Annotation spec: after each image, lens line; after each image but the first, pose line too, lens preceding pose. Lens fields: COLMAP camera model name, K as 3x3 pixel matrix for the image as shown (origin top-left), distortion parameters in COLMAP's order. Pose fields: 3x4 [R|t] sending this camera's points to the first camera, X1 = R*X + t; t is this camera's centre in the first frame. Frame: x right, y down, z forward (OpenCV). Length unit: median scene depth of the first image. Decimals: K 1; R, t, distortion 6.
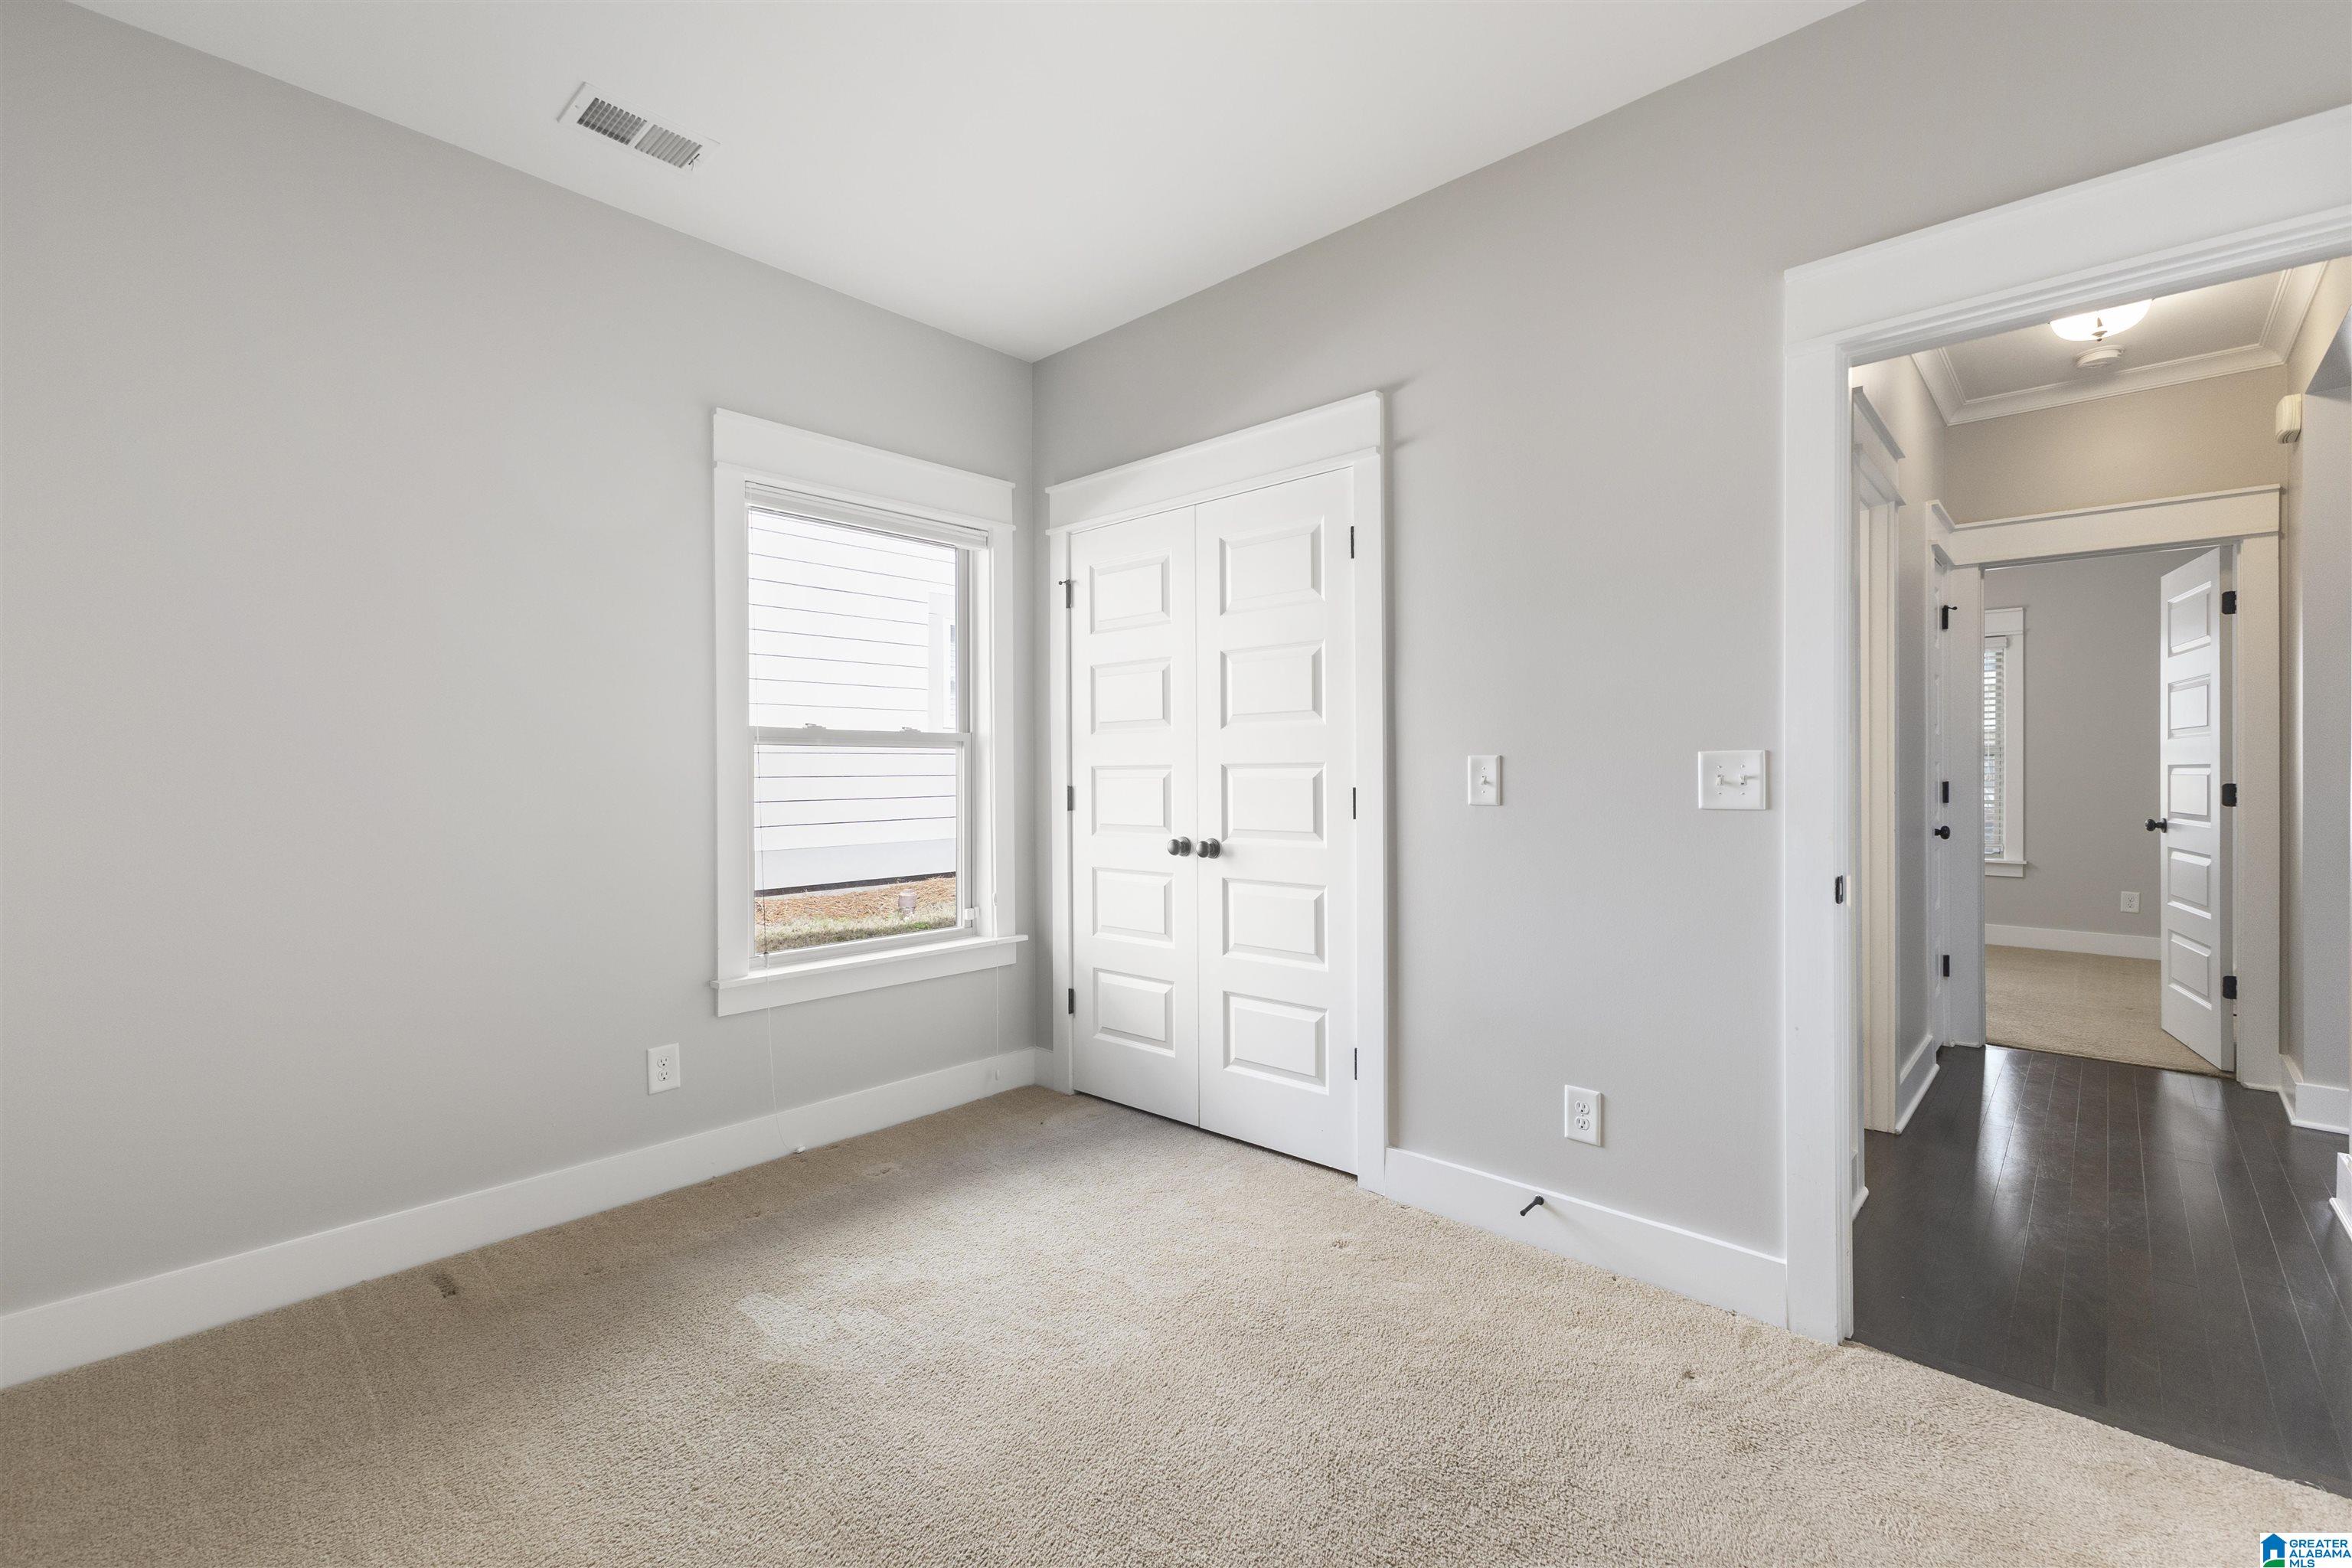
lens RADIAL K [[1008.6, 0, 1176.0], [0, 1008.6, 784.0], [0, 0, 1]] dist [0.001629, 0.000335]
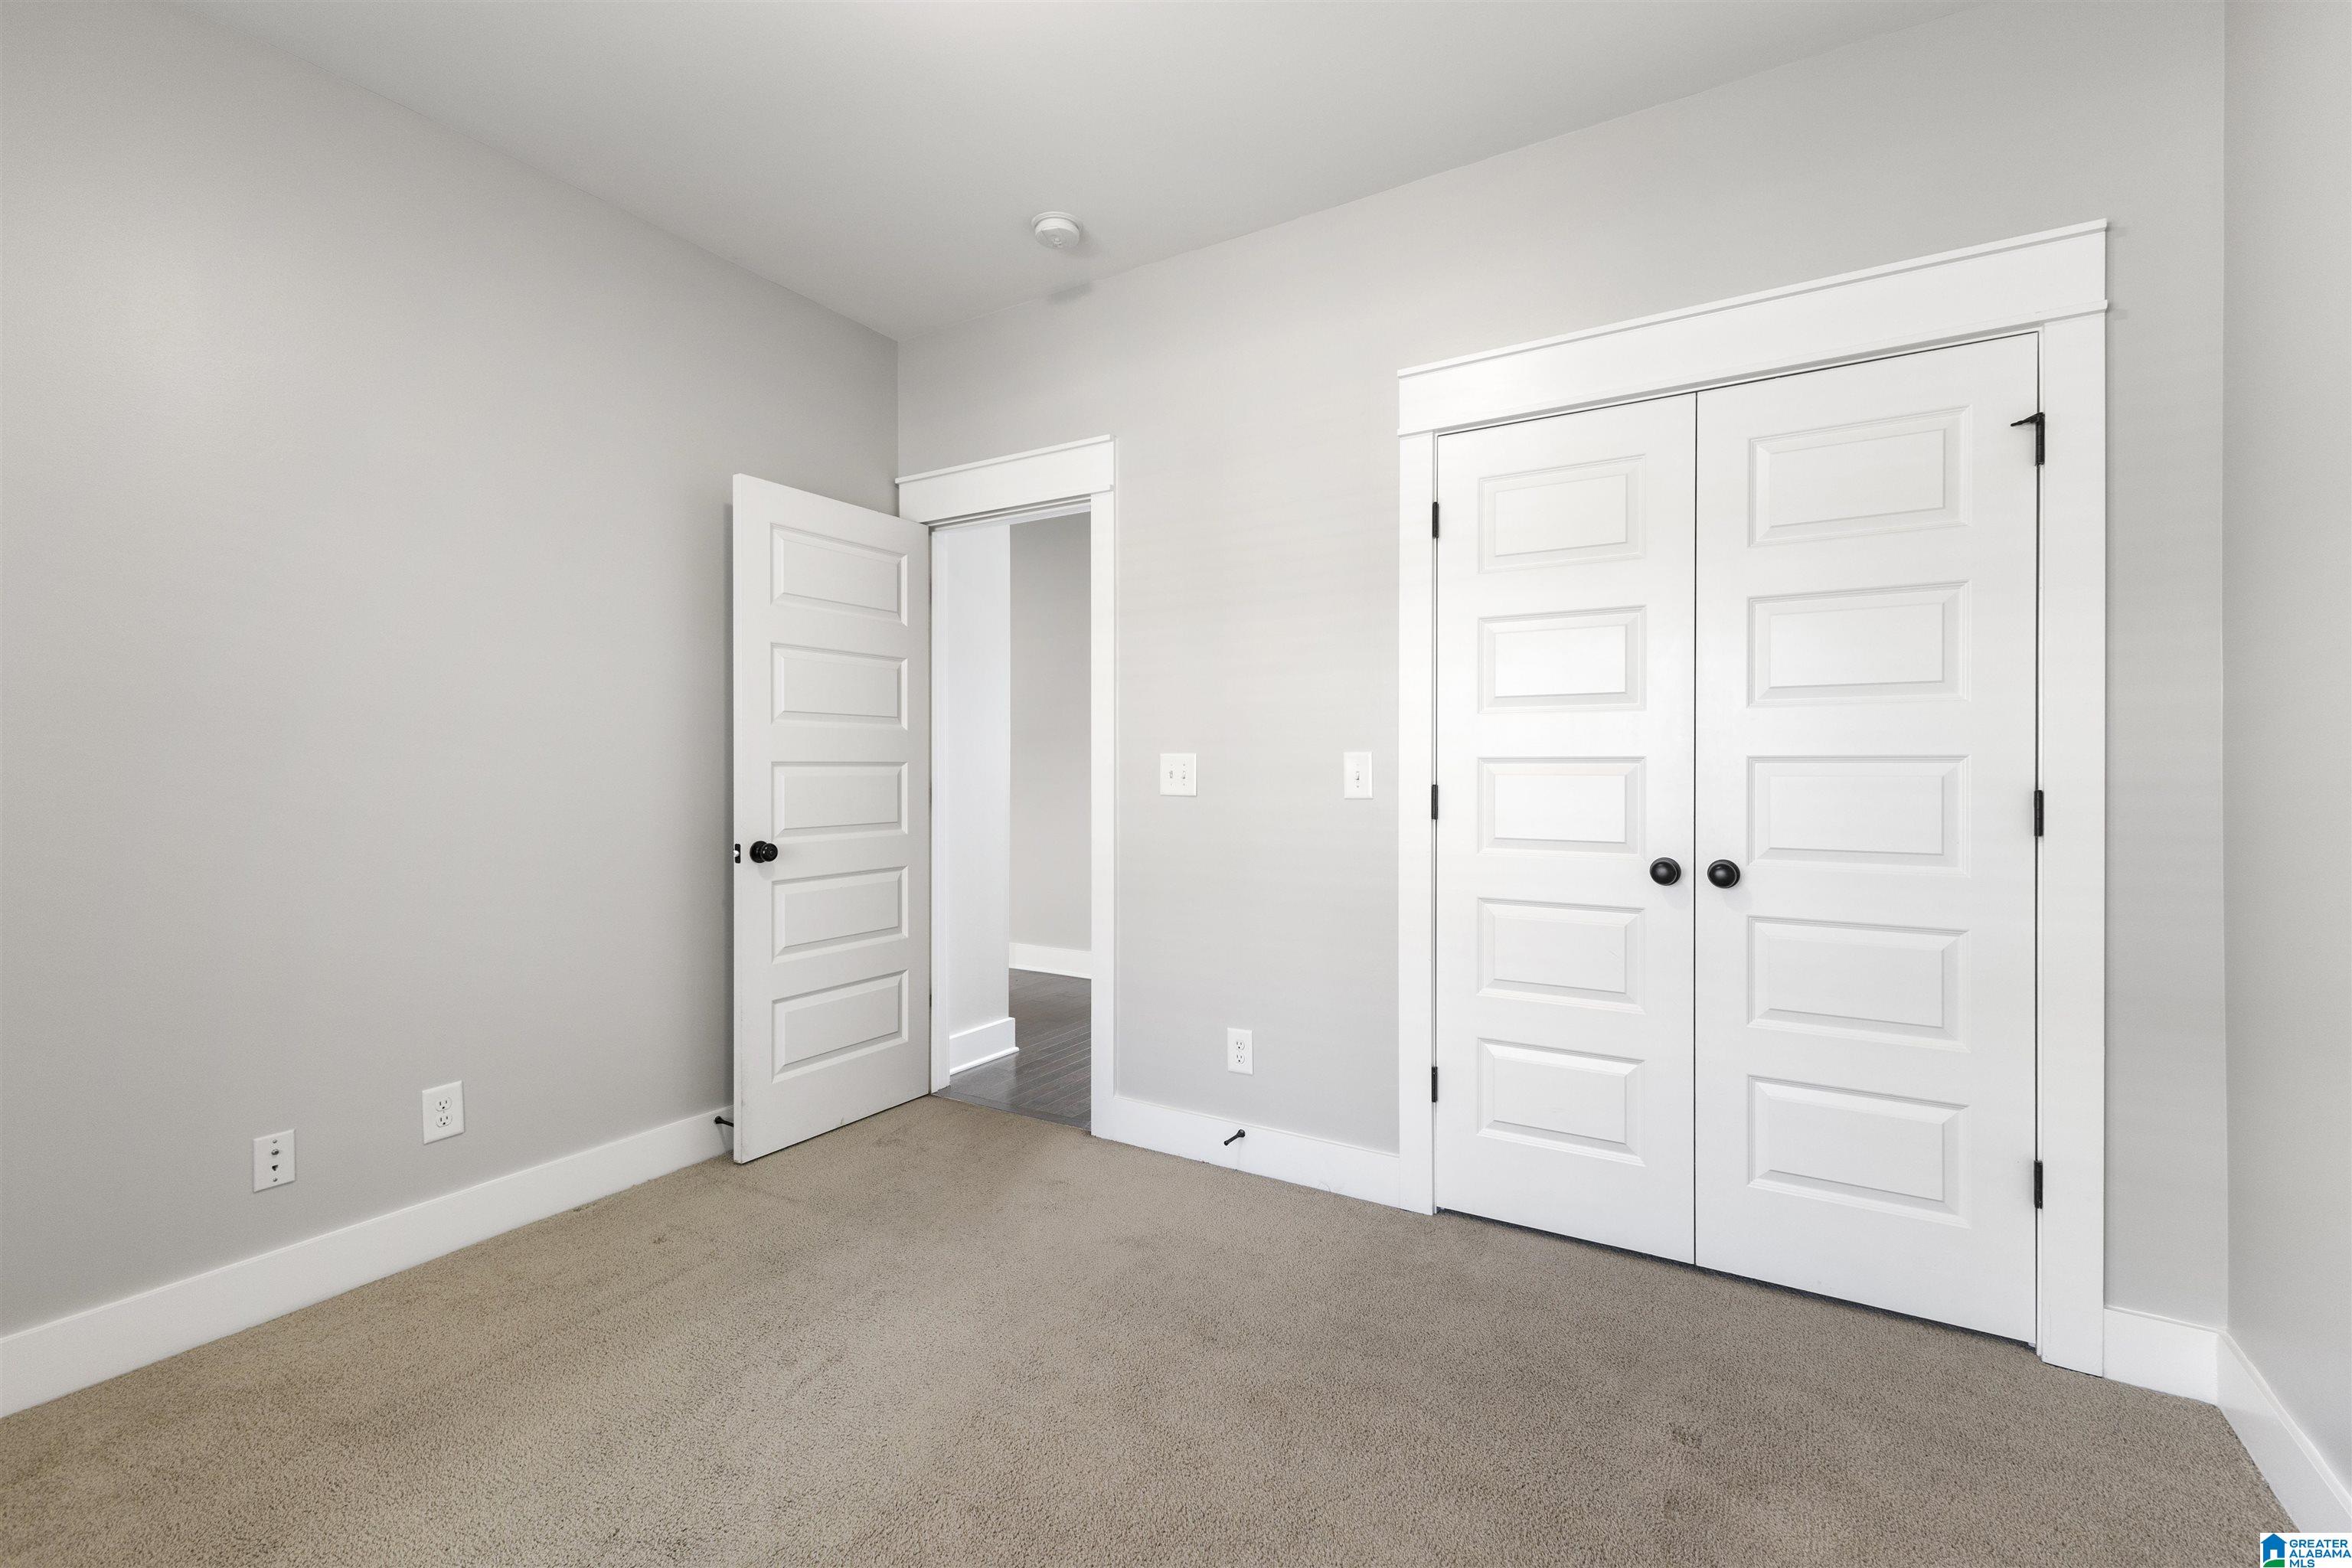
lens RADIAL K [[966.1, 0, 1176.0], [0, 966.1, 784.0], [0, 0, 1]] dist [0.024056, 0.000145]
pose [[0.976847, -0.002676, 0.213924, -0.489997], [0.000267, 0.999936, 0.011285, -0.006745], [-0.213941, -0.010967, 0.976785, 0.417473]]
